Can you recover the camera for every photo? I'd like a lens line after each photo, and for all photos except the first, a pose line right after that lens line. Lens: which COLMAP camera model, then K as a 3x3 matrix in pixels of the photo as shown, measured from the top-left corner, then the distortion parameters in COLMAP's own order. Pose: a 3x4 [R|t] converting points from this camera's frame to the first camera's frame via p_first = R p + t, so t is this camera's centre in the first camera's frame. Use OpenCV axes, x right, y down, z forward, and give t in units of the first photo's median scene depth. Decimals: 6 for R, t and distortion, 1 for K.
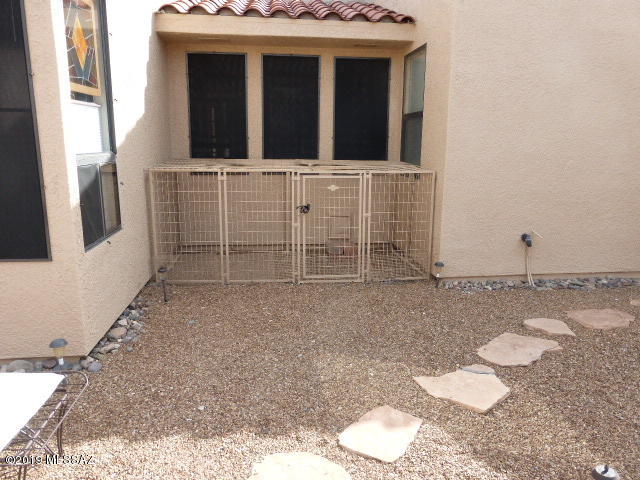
lens RADIAL K [[473.7, 0, 320.9], [0, 473.7, 242.7], [0, 0, 1]] dist [-0.026983, 0.001629]
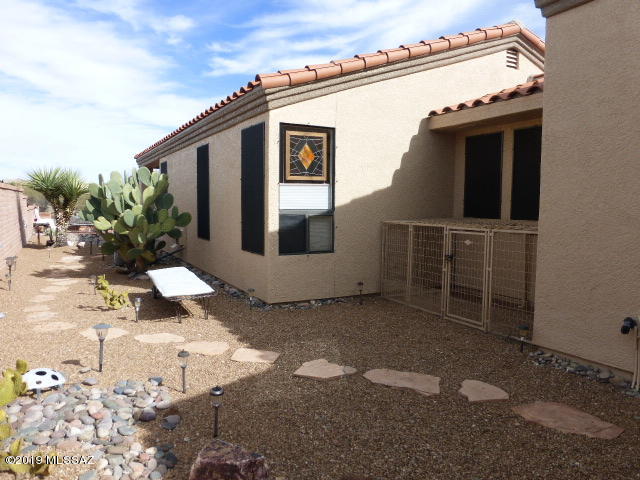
lens RADIAL K [[473.7, 0, 320.4], [0, 473.7, 238.2], [0, 0, 1]] dist [-0.026983, 0.001629]
pose [[0.365129, 0.061157, -0.928946, 0.979812], [-0.189954, 0.981742, -0.010030, -0.044796], [0.911372, 0.180119, 0.370079, 0.231546]]
